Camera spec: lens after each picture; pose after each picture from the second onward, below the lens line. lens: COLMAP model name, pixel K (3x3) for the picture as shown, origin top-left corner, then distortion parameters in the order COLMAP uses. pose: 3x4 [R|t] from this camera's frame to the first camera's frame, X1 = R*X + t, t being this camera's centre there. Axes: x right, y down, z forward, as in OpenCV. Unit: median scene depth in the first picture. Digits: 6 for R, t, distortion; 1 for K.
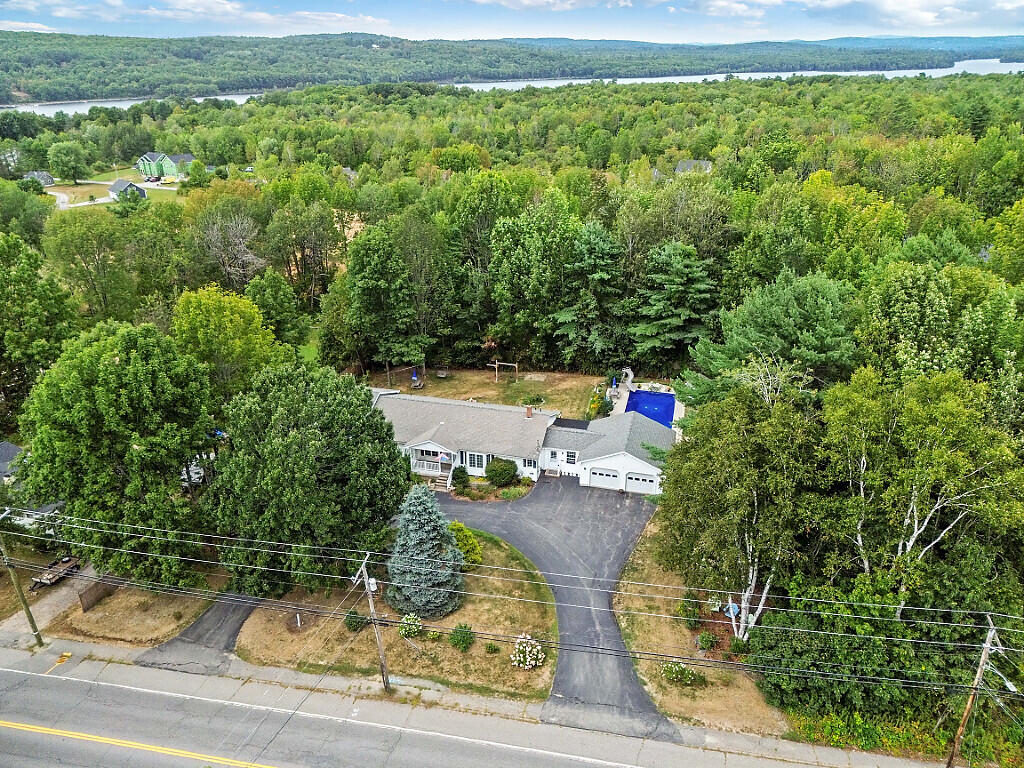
lens RADIAL K [[736.1, 0, 512.5], [0, 736.1, 366.5], [0, 0, 1]] dist [0.089707, -0.081963]
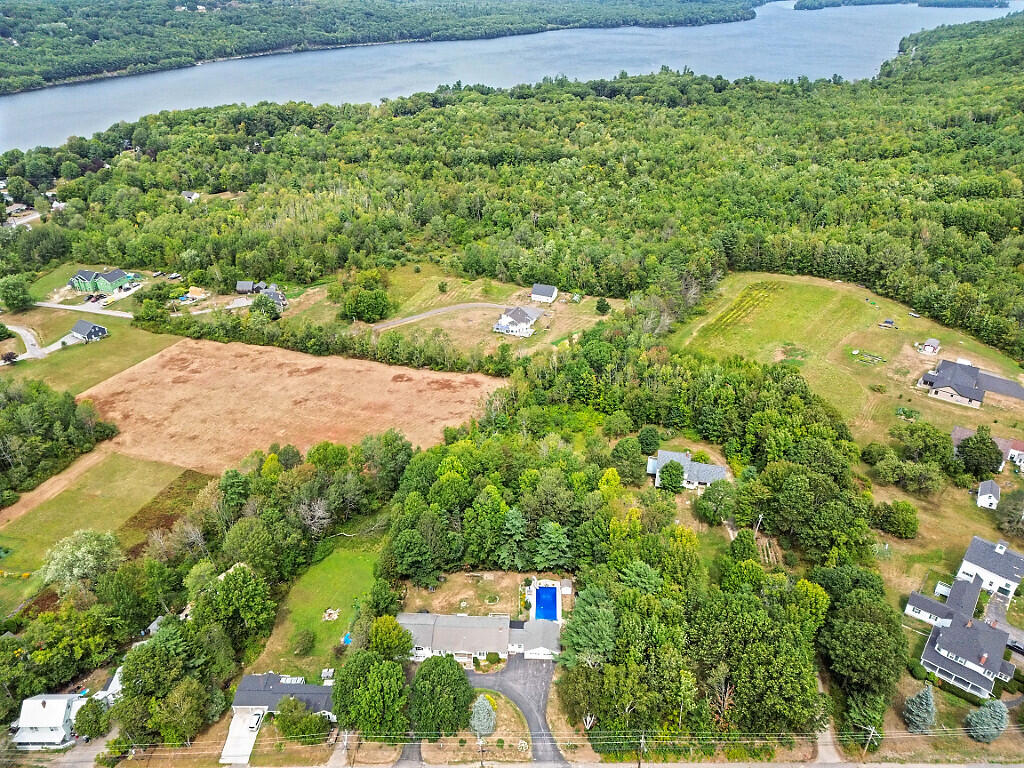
lens RADIAL K [[718.0, 0, 512.0], [0, 718.0, 384.0], [0, 0, 1]] dist [0.080028, -0.076165]
pose [[0.978760, -0.099674, 0.179149, -0.290335], [0.078753, 0.989605, 0.120336, -1.028685], [-0.189281, -0.103672, 0.976435, -1.258309]]
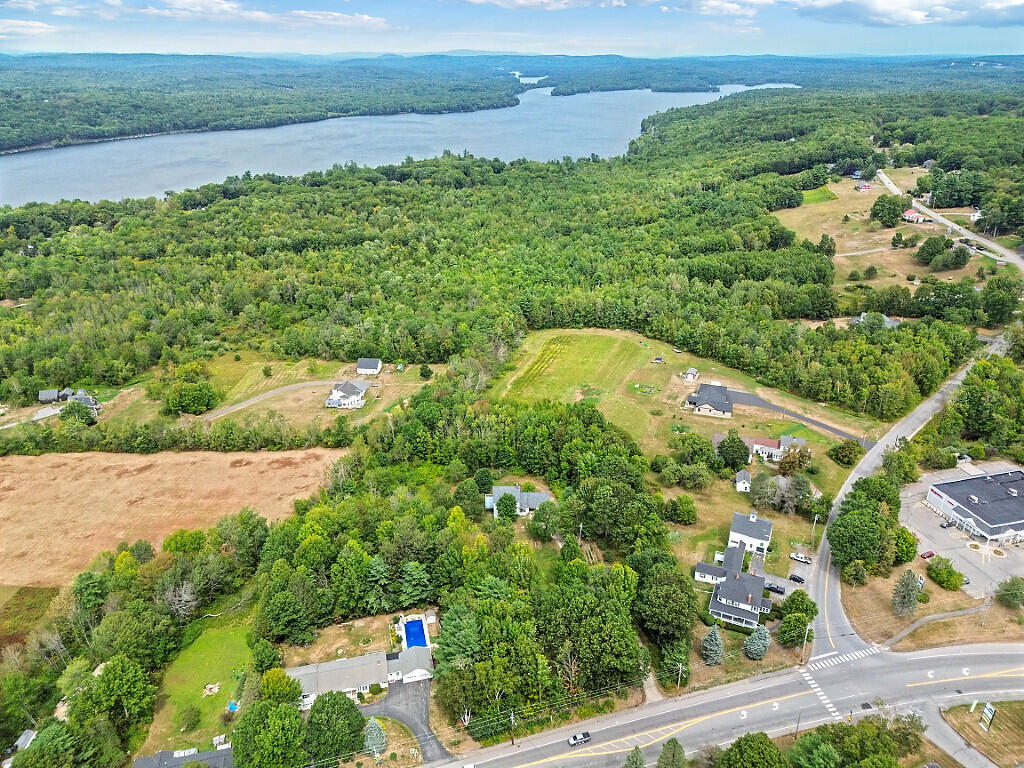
lens RADIAL K [[718.0, 0, 512.0], [0, 718.0, 384.0], [0, 0, 1]] dist [0.080028, -0.076165]
pose [[0.884018, -0.194277, 0.425169, -0.490871], [0.187011, 0.980571, 0.059225, -1.025077], [-0.428414, 0.027155, 0.903174, -1.683396]]
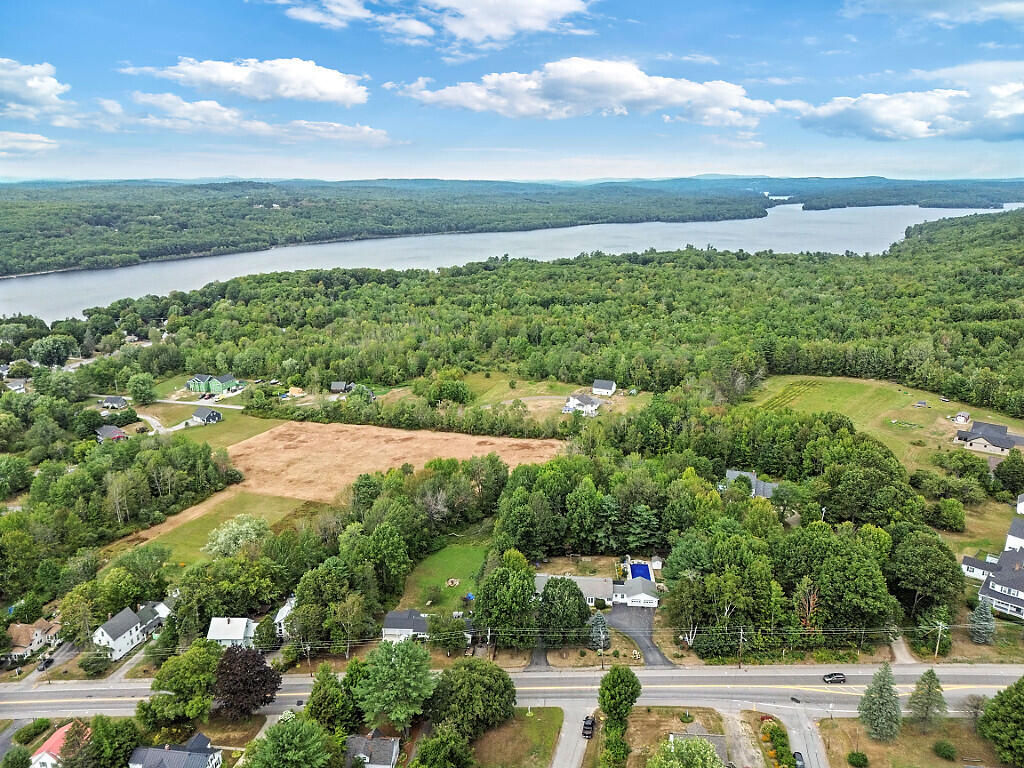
lens RADIAL K [[718.0, 0, 512.0], [0, 718.0, 384.0], [0, 0, 1]] dist [0.080028, -0.076165]
pose [[0.986046, -0.045916, 0.160017, -0.747010], [0.066774, 0.989587, -0.127508, -0.357085], [-0.152496, 0.136414, 0.978844, -1.772698]]
